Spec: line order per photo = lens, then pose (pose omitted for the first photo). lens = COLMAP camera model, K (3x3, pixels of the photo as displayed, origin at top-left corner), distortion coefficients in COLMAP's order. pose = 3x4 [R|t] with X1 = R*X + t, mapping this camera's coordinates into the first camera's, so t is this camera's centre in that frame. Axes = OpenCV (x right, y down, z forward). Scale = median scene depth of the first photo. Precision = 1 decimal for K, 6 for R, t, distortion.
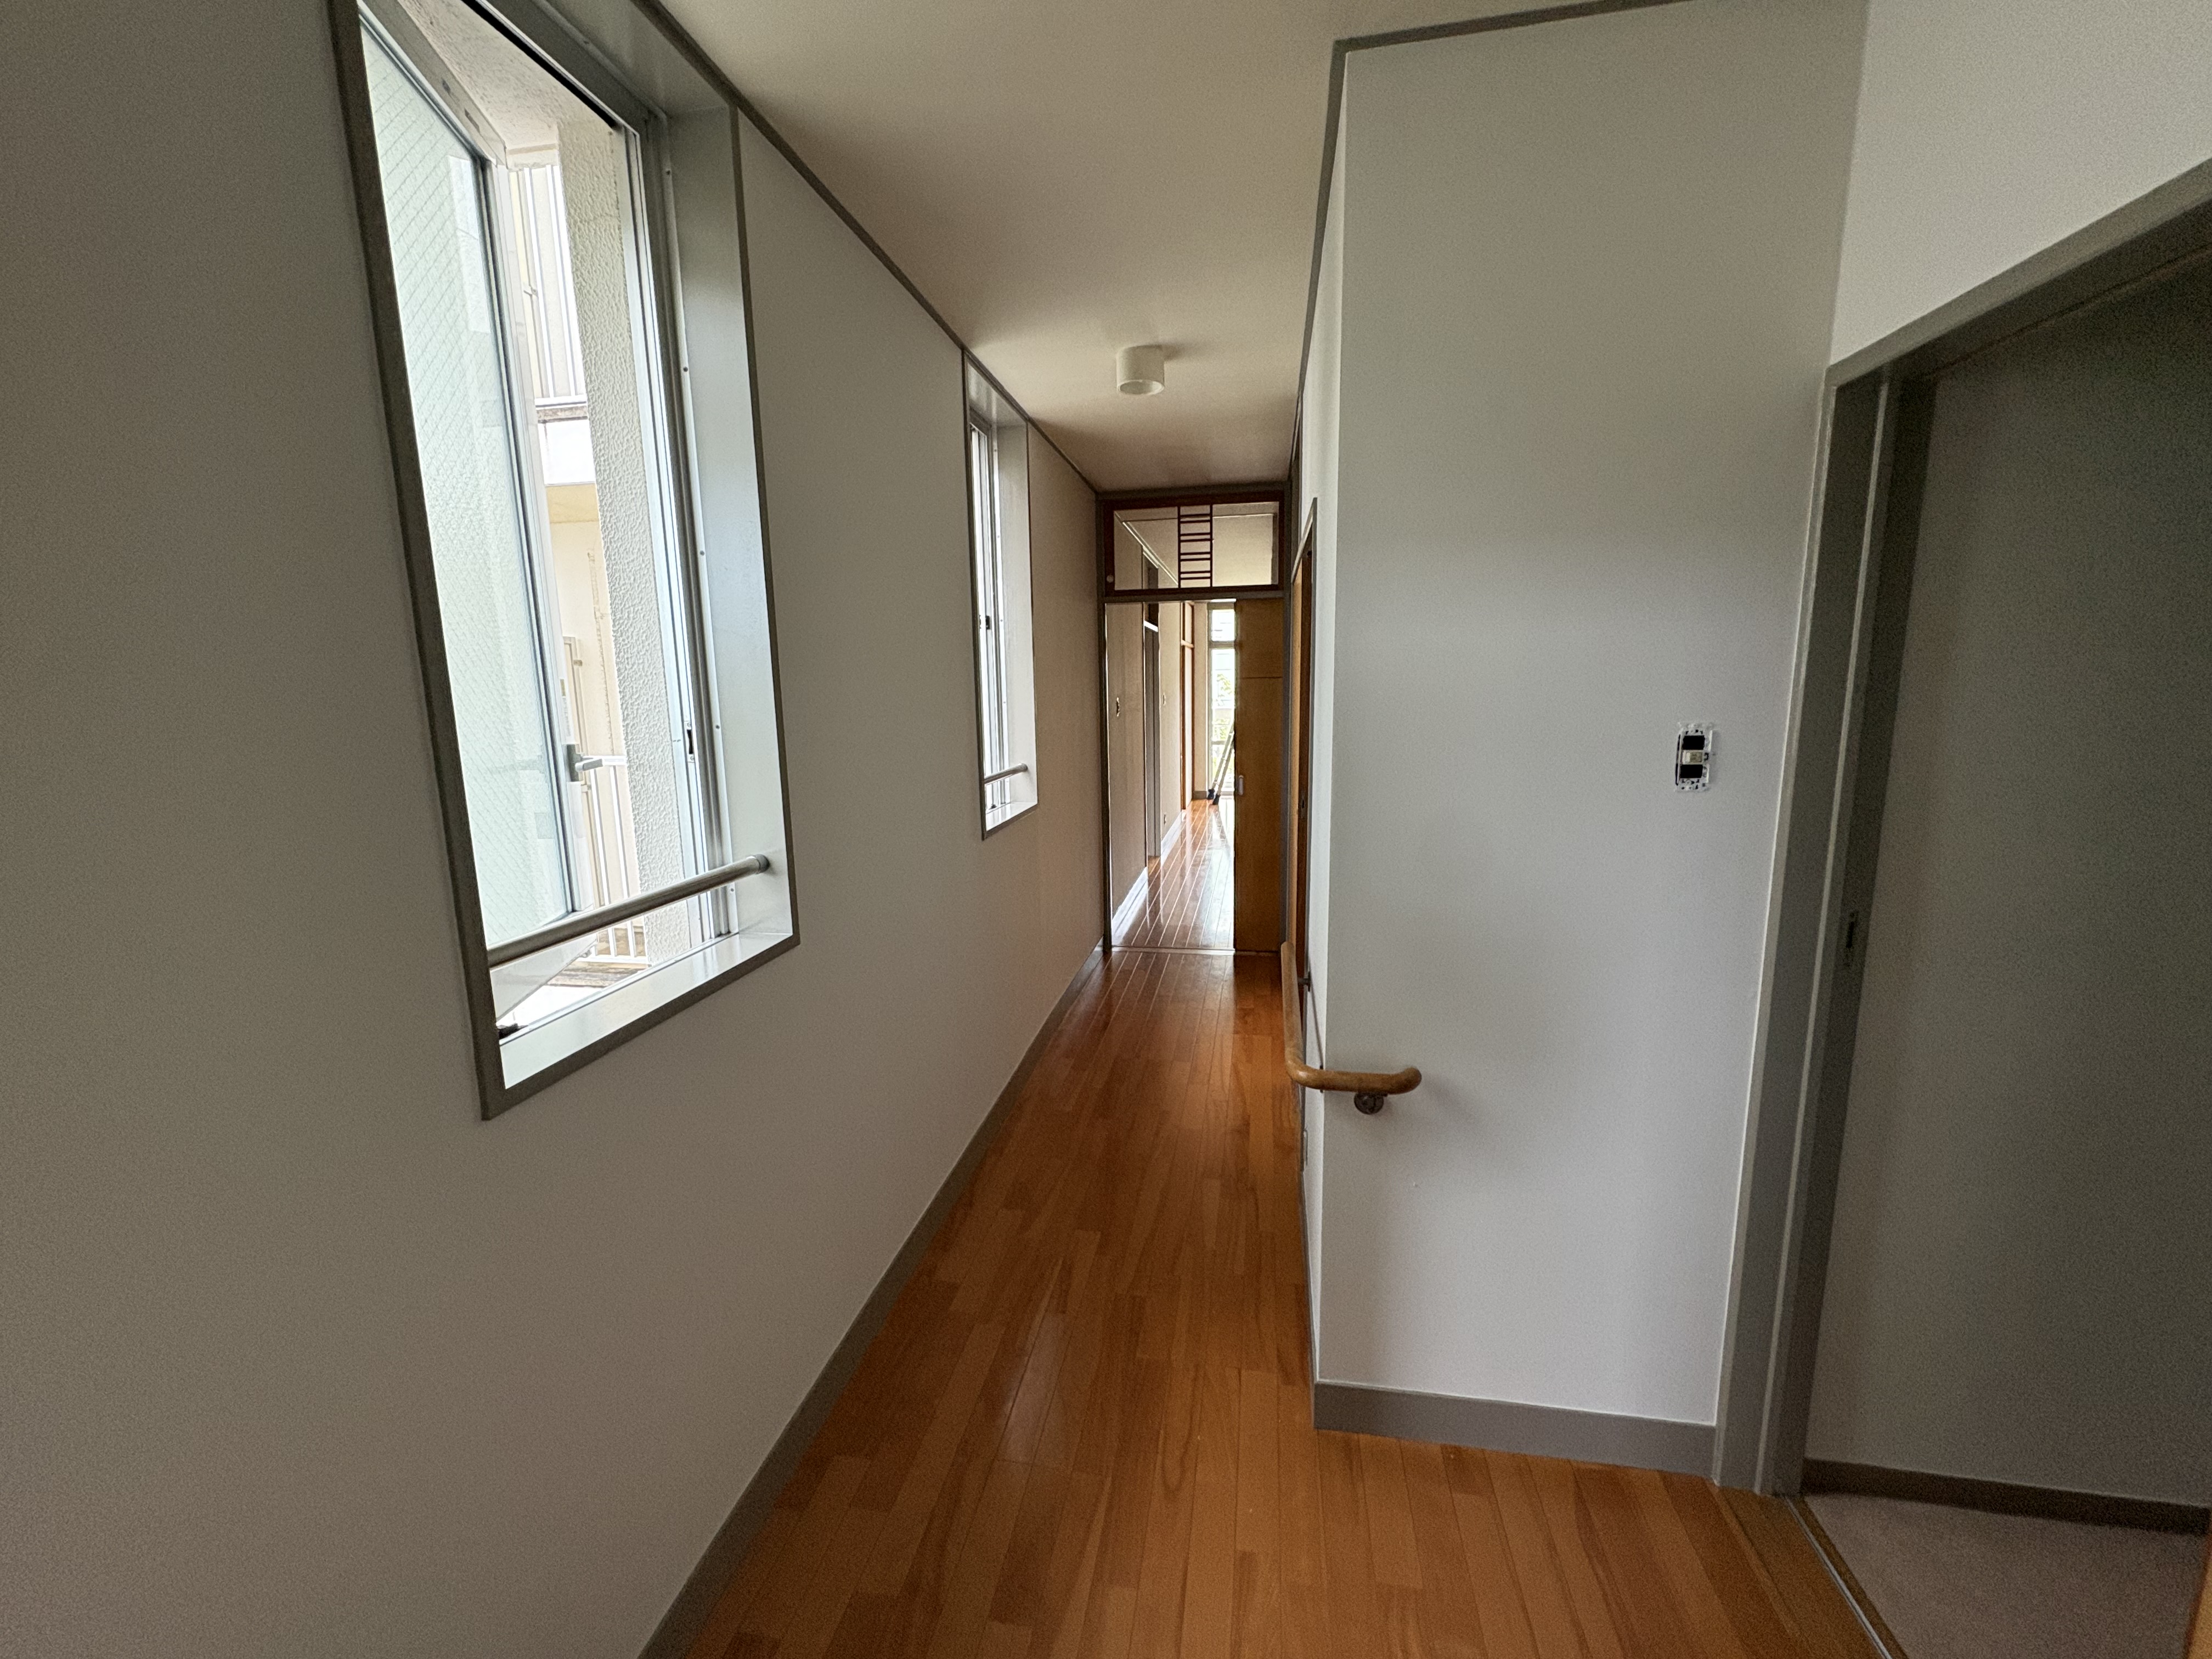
lens RADIAL K [[878.1, 0, 1104.7], [0, 878.1, 822.3], [0, 0, 1]] dist [-0.000413, 0.000190]
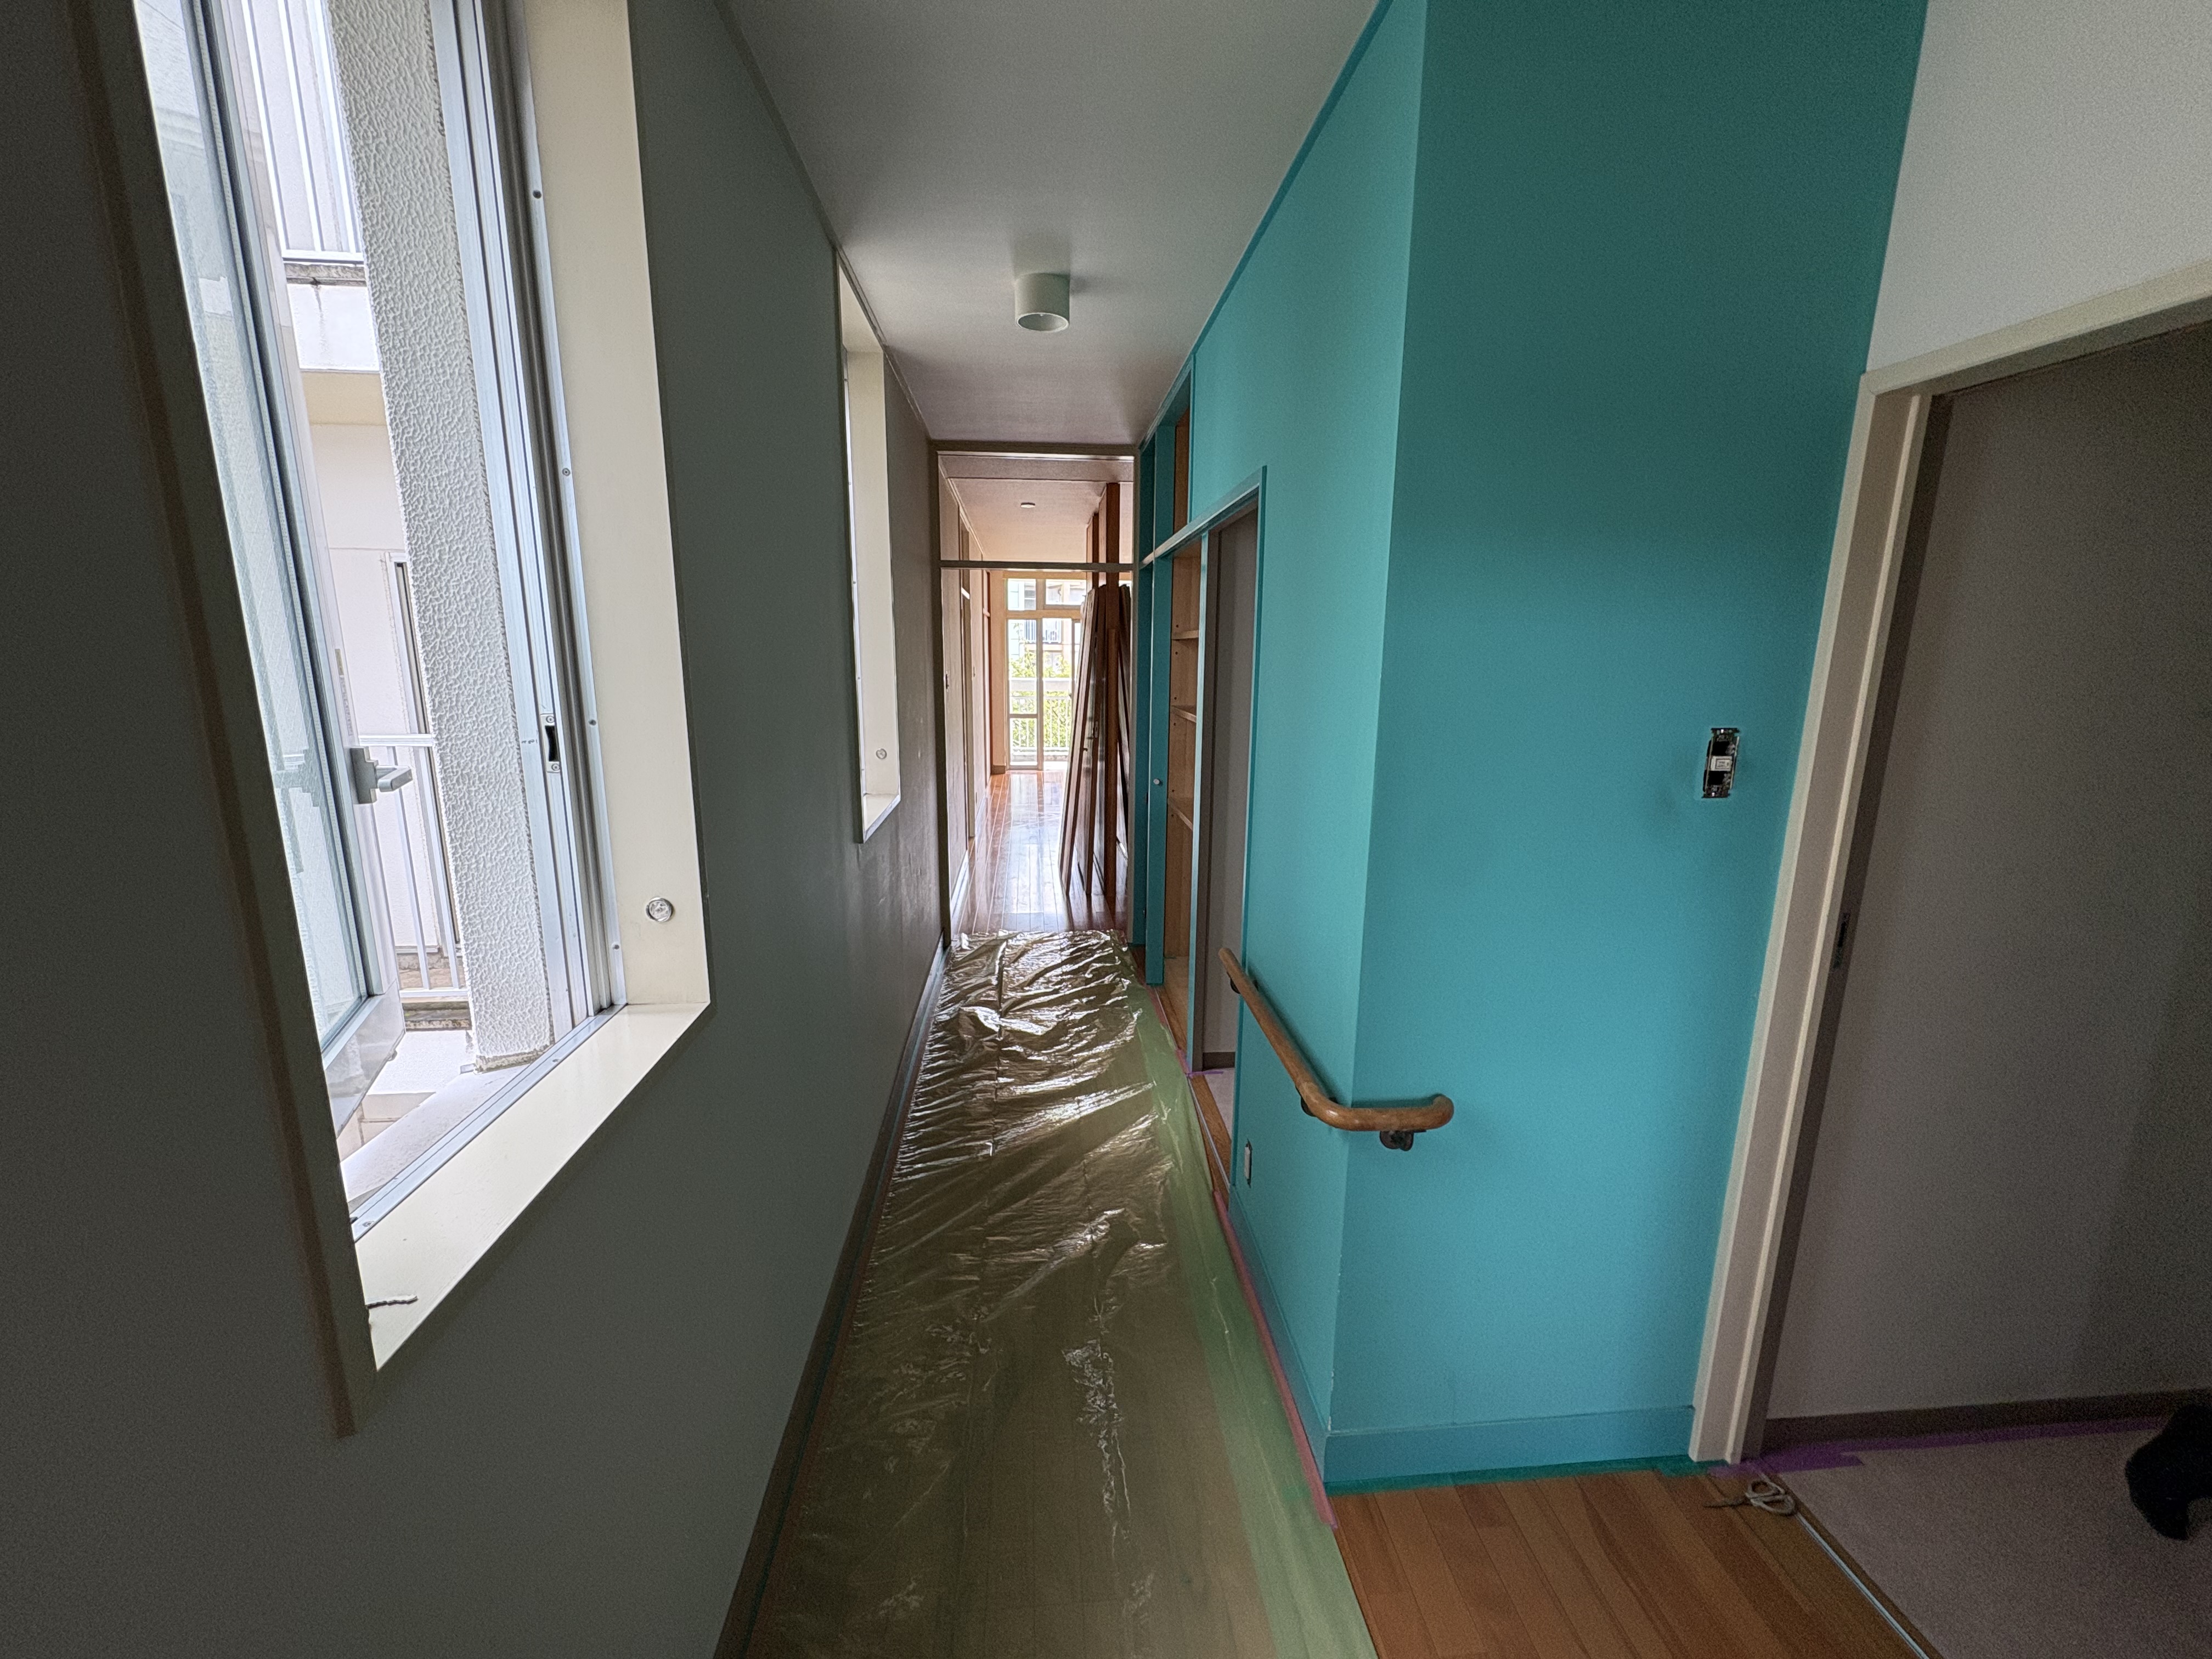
lens RADIAL K [[878.1, 0, 1103.6], [0, 878.1, 821.1], [0, 0, 1]] dist [-0.000413, 0.000190]
pose [[0.964566, -0.023385, 0.262804, -0.232452], [0.014527, 0.999261, 0.035596, -0.048123], [-0.263442, -0.030517, 0.964192, 0.205658]]
